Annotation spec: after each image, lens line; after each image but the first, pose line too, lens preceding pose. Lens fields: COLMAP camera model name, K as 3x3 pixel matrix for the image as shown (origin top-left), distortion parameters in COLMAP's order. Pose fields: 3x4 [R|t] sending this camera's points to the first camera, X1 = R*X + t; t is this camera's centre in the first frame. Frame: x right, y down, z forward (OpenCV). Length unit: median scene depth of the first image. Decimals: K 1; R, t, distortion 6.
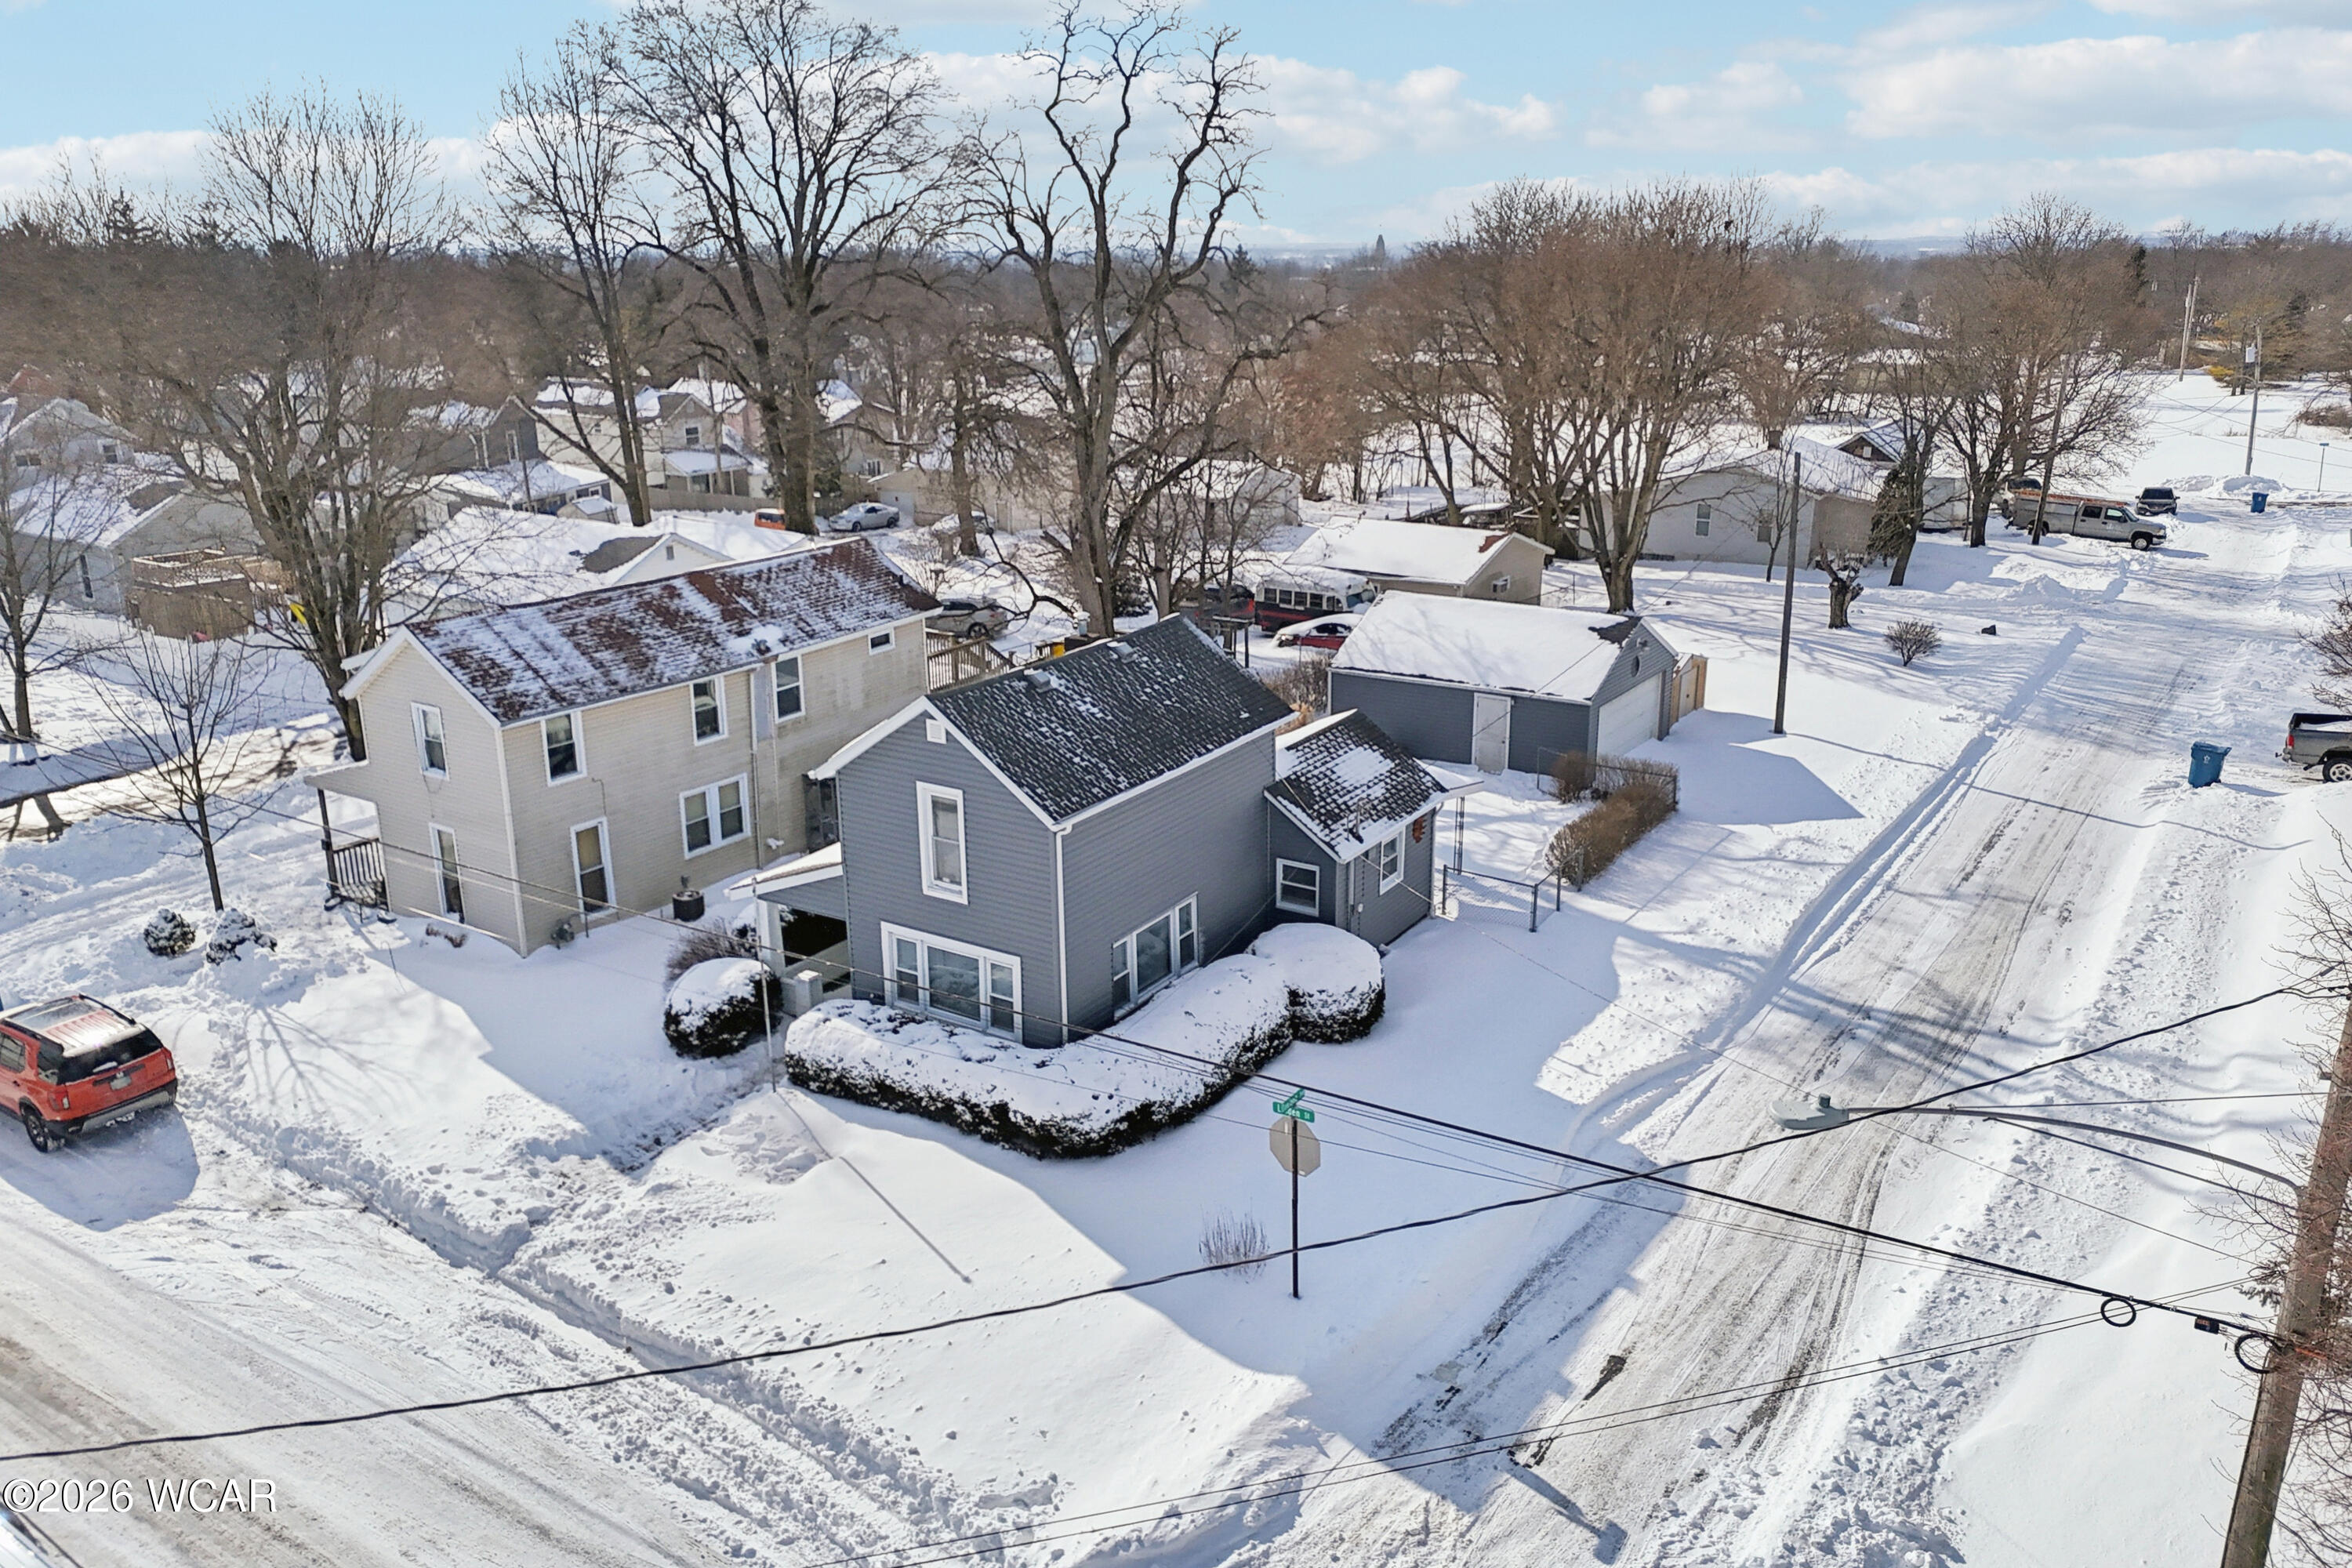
lens RADIAL K [[1741.8, 0, 1163.1], [0, 1741.8, 744.2], [0, 0, 1]] dist [0.060687, -0.003313]
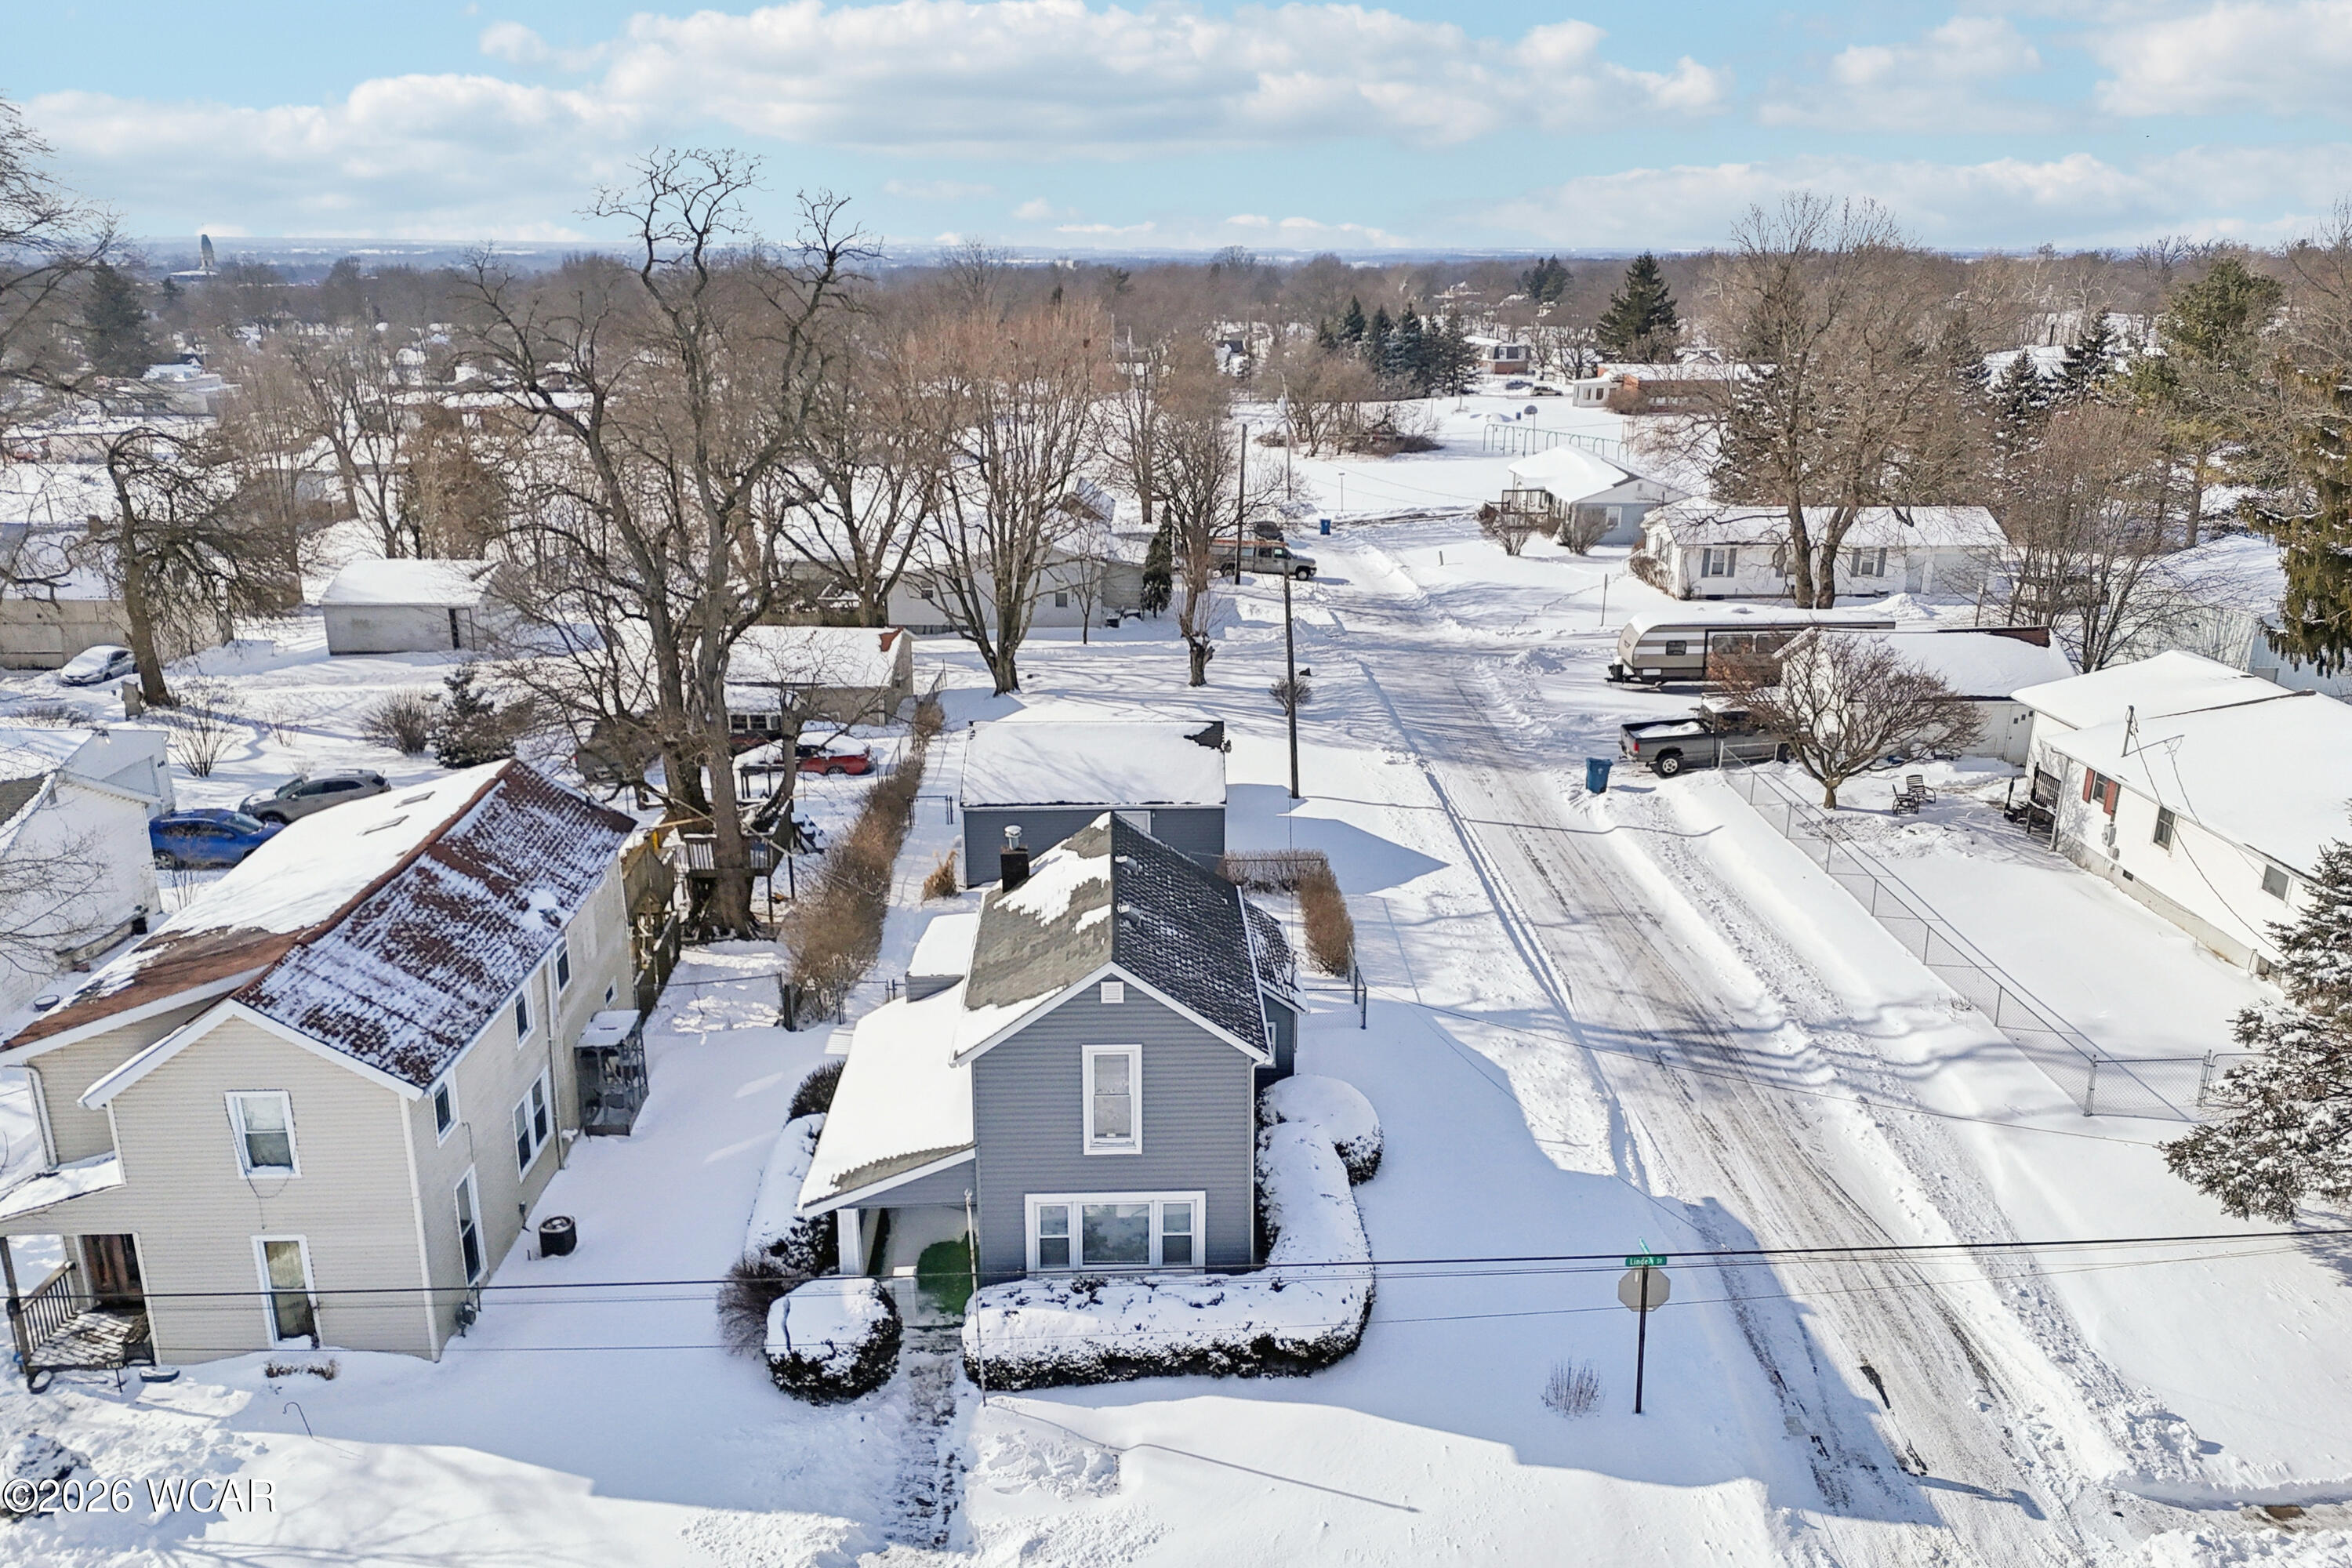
lens RADIAL K [[1739.6, 0, 1176.0], [0, 1739.6, 784.0], [0, 0, 1]] dist [0.043884, -0.004914]
pose [[0.815185, -0.159922, 0.556685, -0.562439], [0.149123, 0.986675, 0.065078, -0.162693], [-0.559674, 0.029964, 0.828171, 0.145452]]
